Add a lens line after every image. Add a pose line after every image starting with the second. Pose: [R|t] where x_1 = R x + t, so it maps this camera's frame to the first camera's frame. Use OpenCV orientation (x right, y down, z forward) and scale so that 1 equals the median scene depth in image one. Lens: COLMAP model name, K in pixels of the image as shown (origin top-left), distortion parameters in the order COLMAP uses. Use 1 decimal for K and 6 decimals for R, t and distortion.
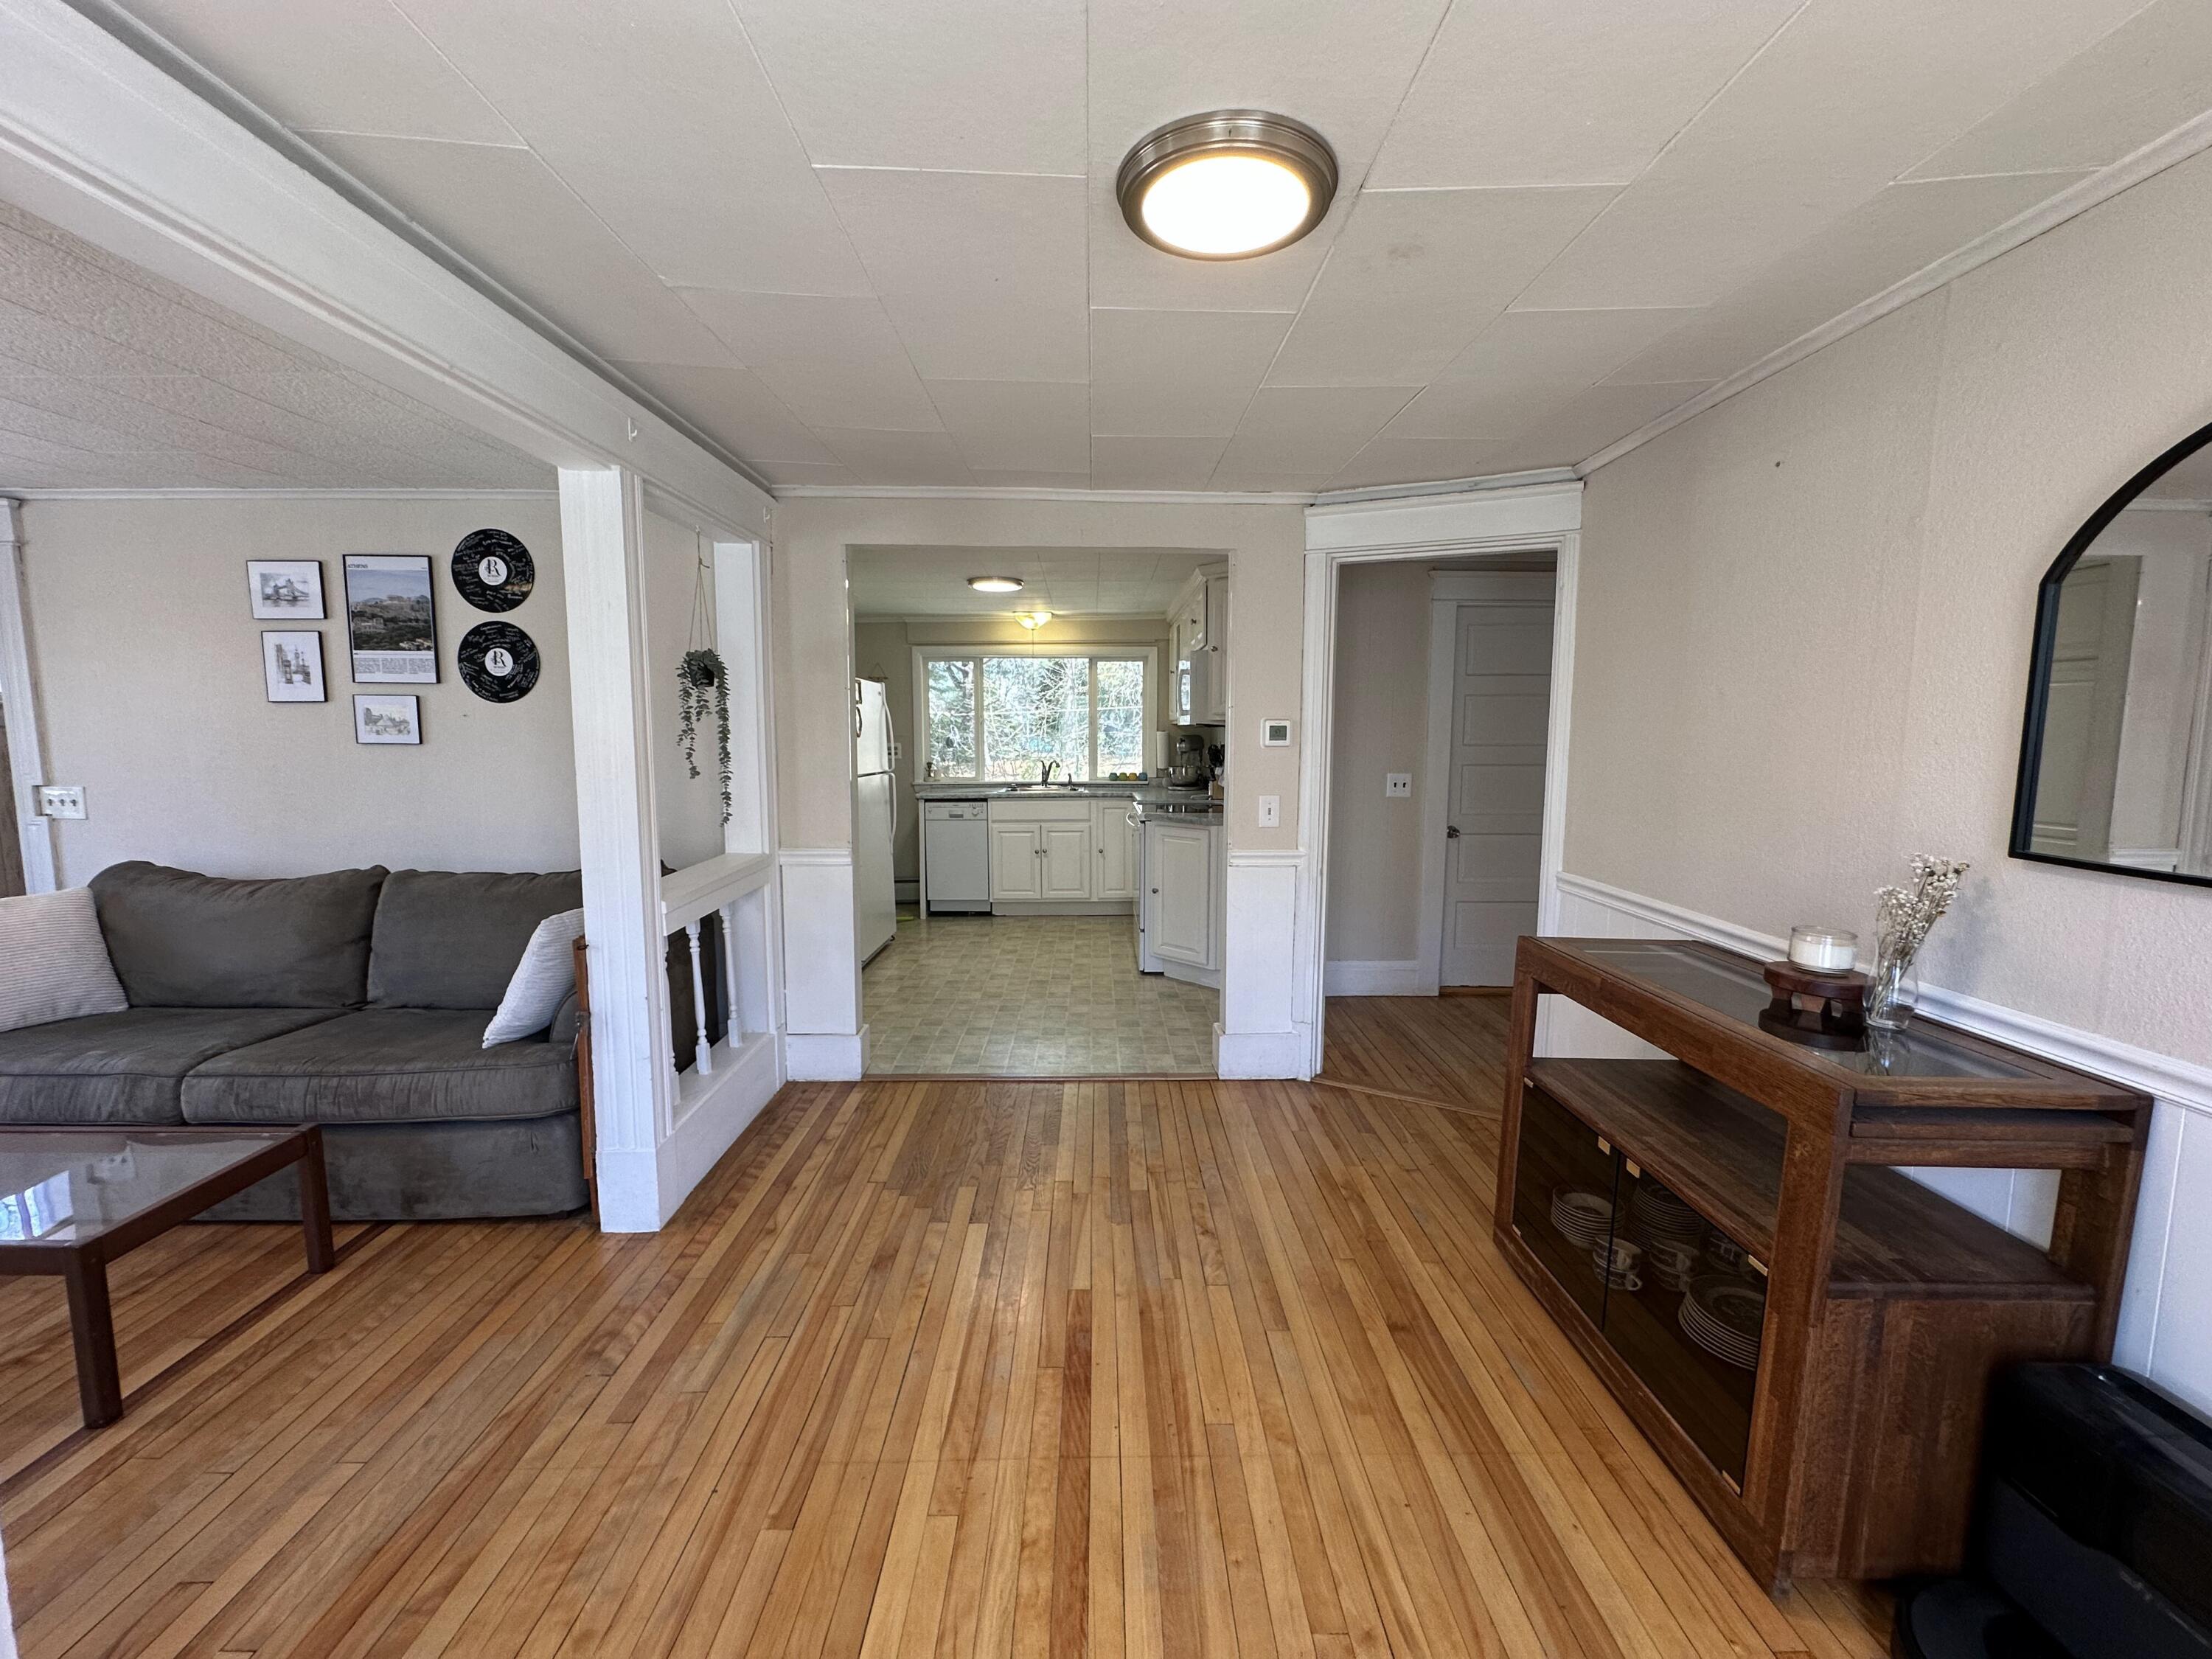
lens RADIAL K [[882.1, 0, 1106.6], [0, 882.1, 827.6], [0, 0, 1]] dist [-0.002638, 0.000693]
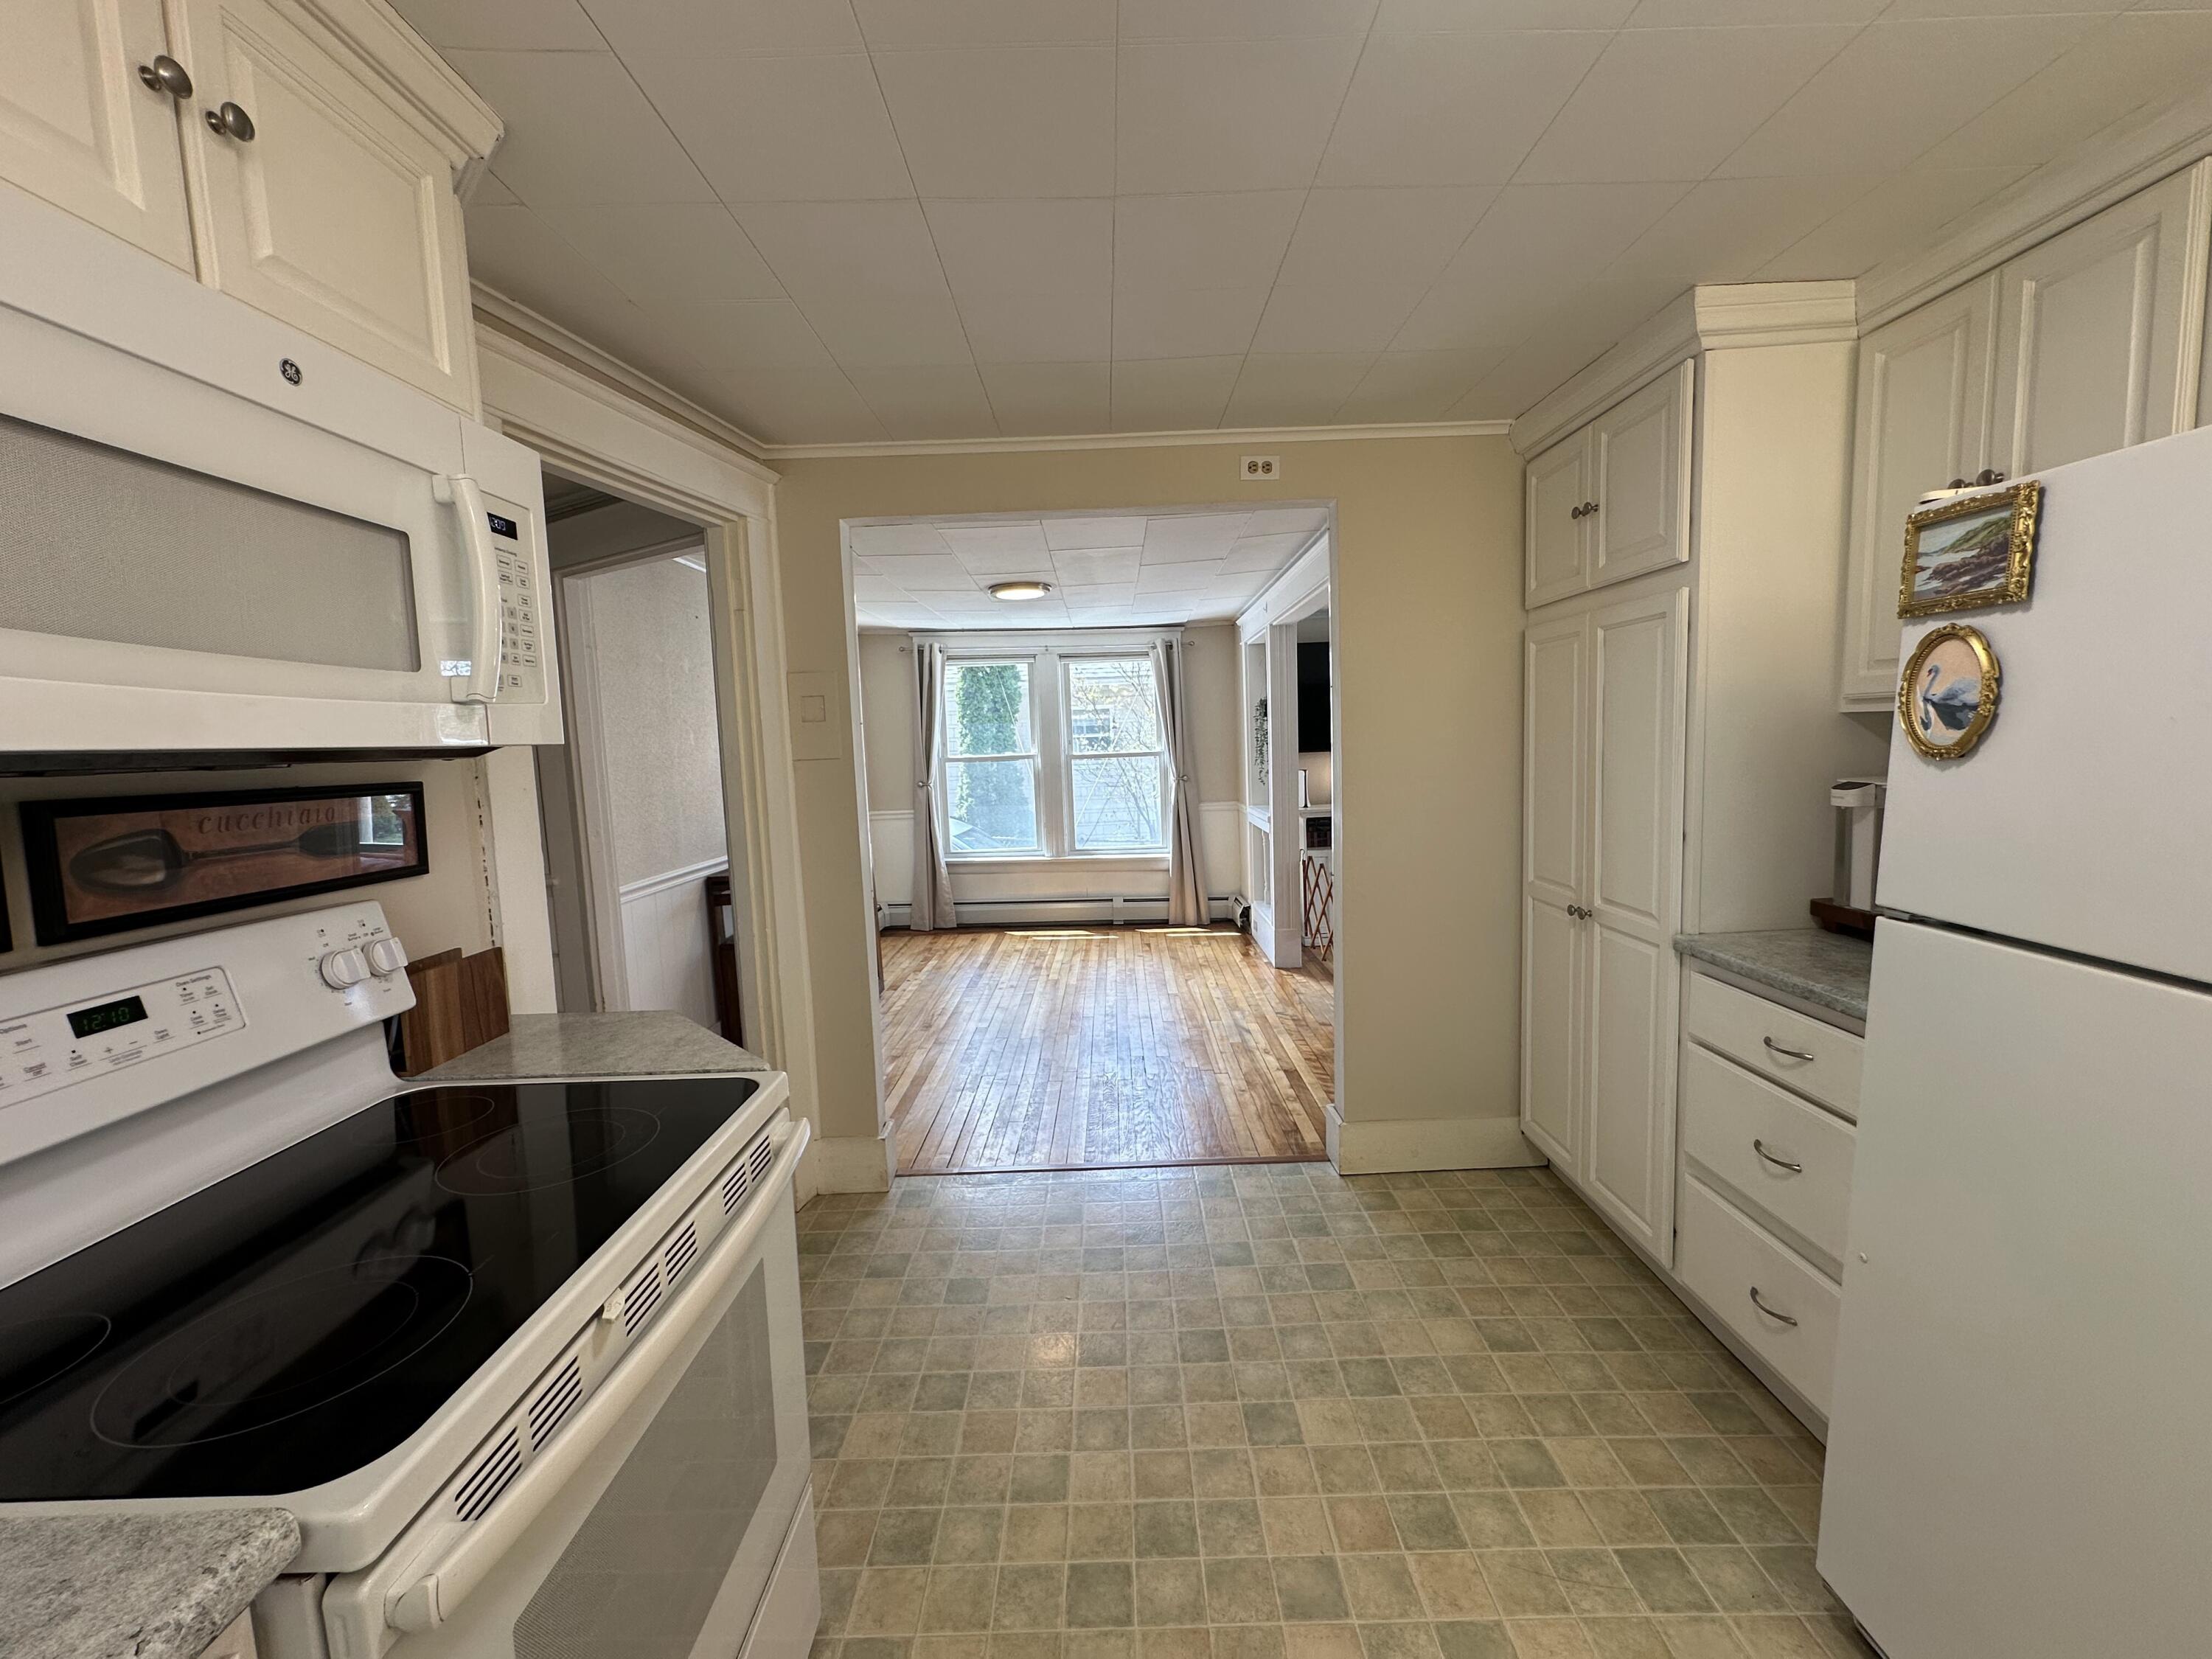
lens RADIAL K [[882.1, 0, 1106.6], [0, 882.1, 827.6], [0, 0, 1]] dist [-0.002638, 0.000693]
pose [[-0.999416, 0.027652, 0.020060, -0.100235], [0.031245, 0.977307, 0.209509, -0.209974], [-0.013811, 0.210013, -0.977601, 1.850205]]
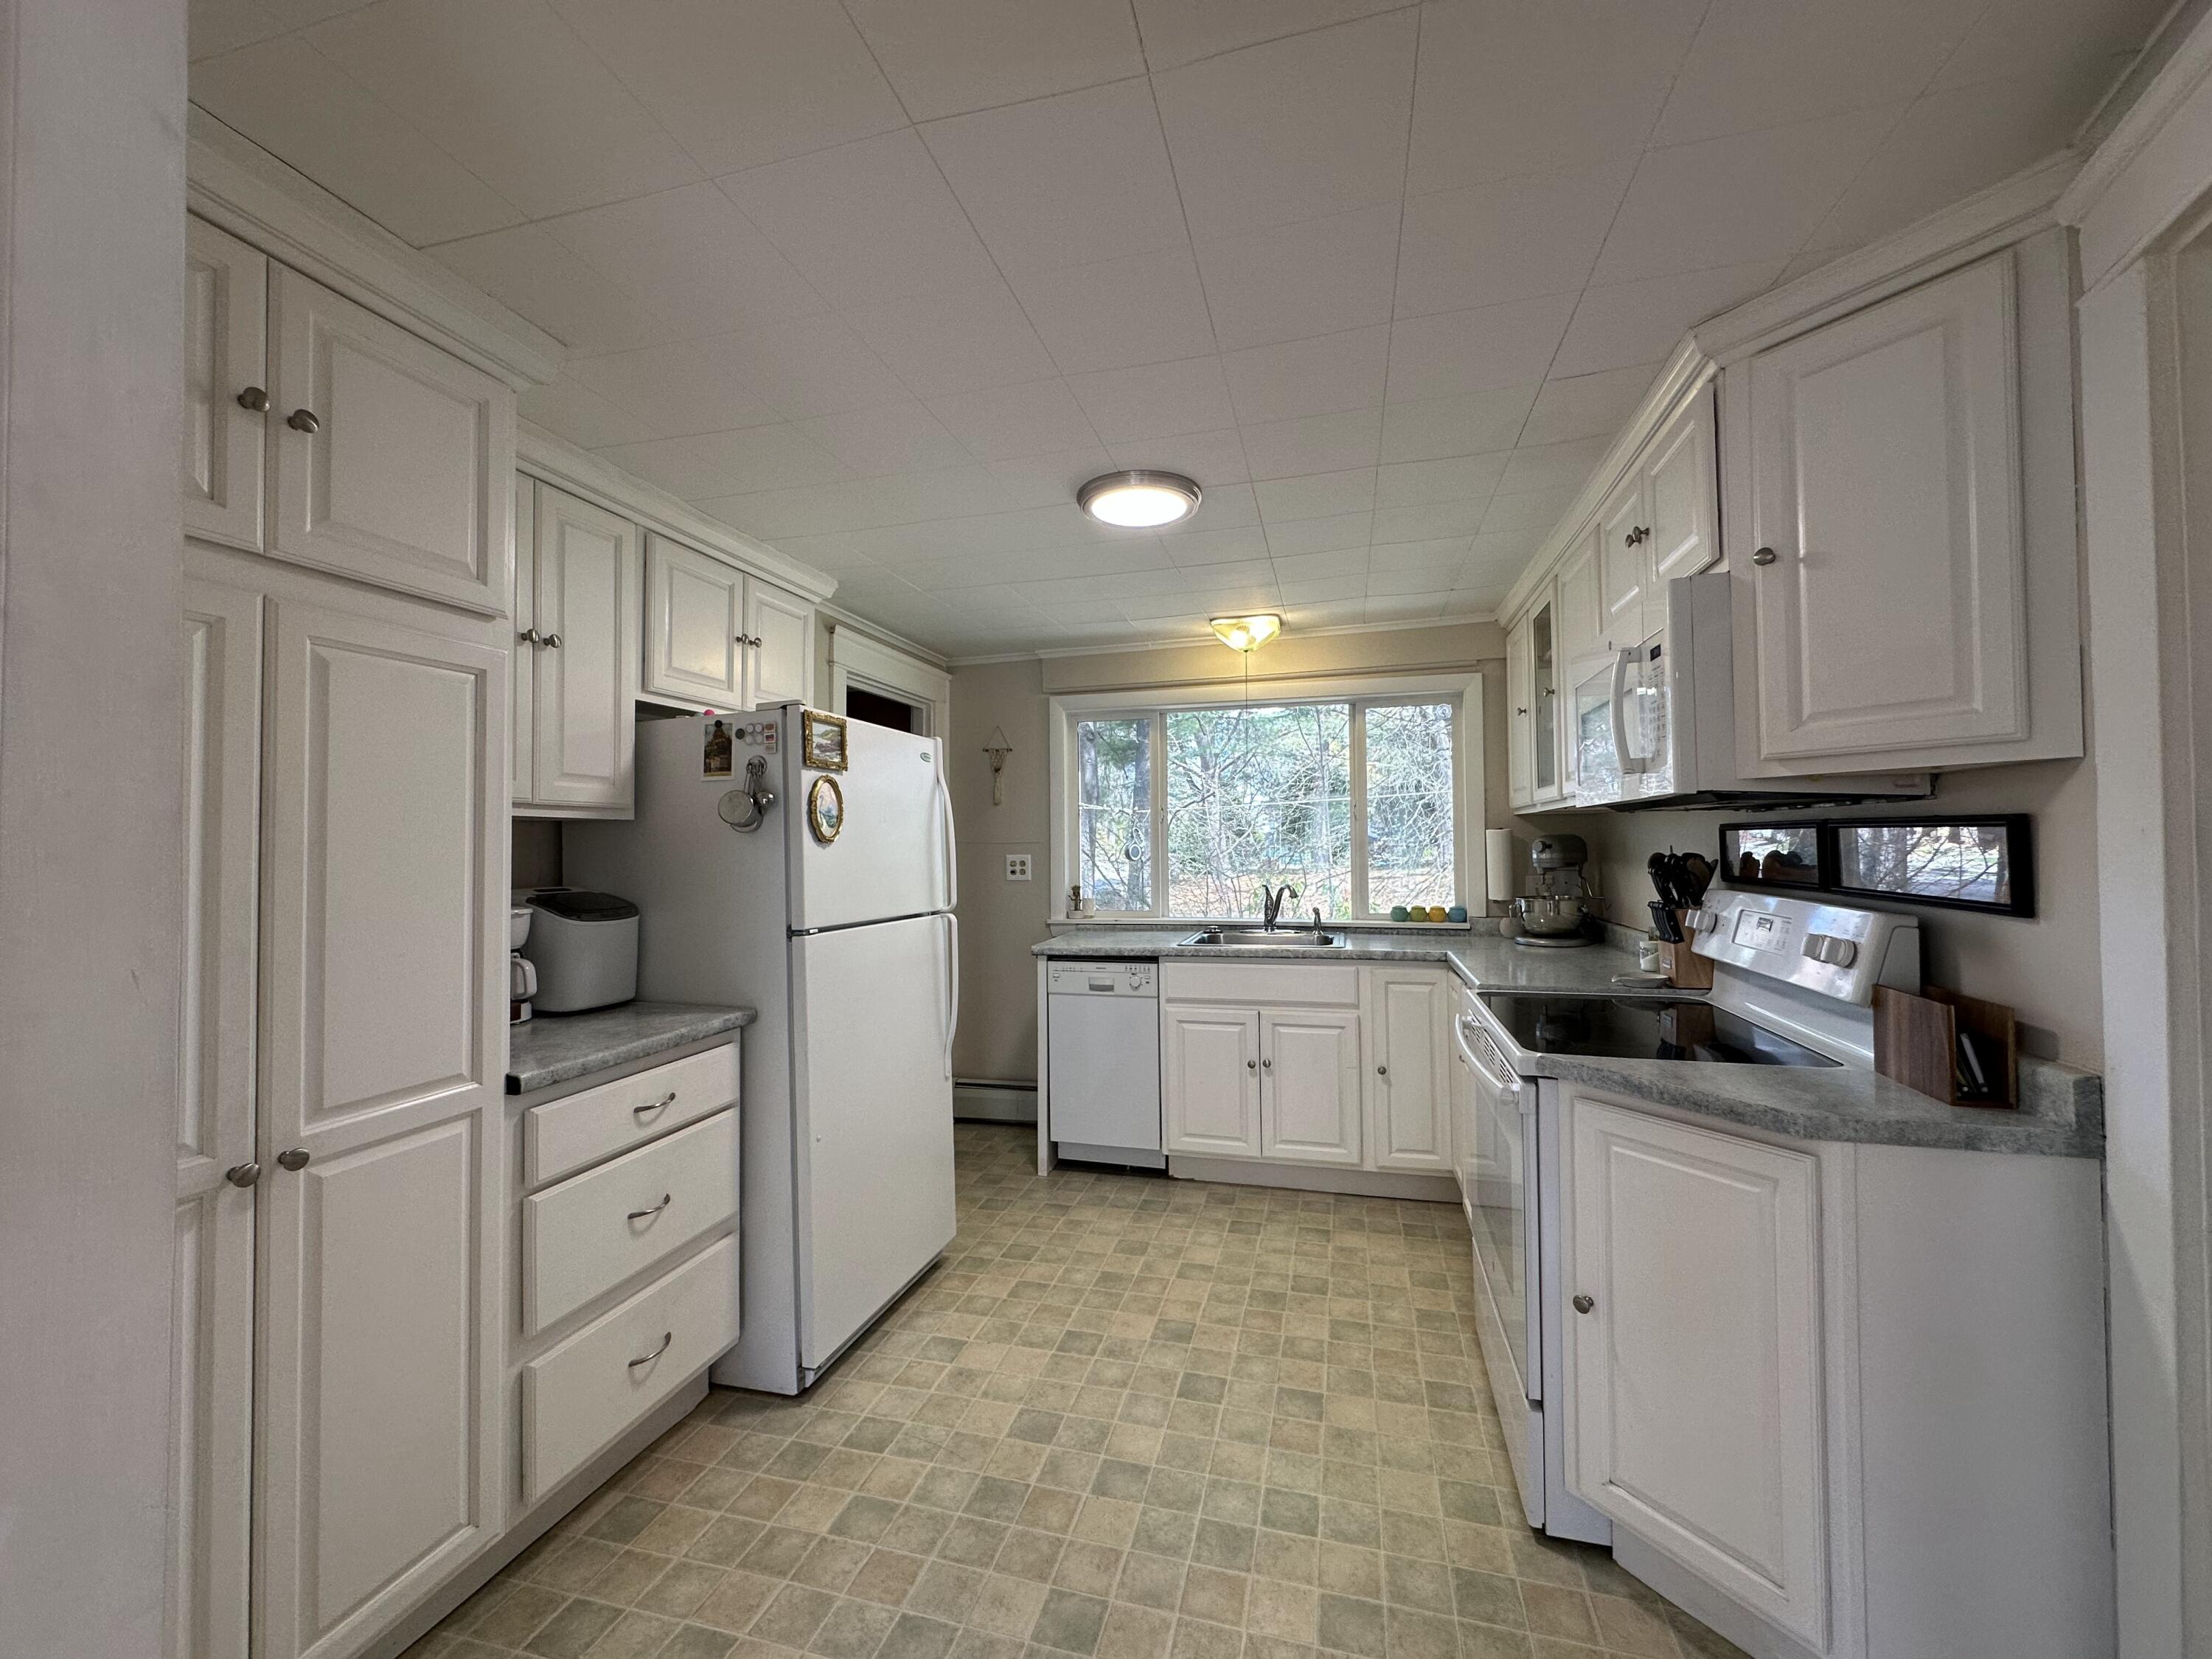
lens RADIAL K [[882.1, 0, 1106.6], [0, 882.1, 827.6], [0, 0, 1]] dist [-0.002638, 0.000693]
pose [[0.960808, -0.015291, -0.276794, -0.030839], [-0.019586, 0.992238, -0.122803, -0.086481], [0.276523, 0.123411, 0.953050, 0.916207]]
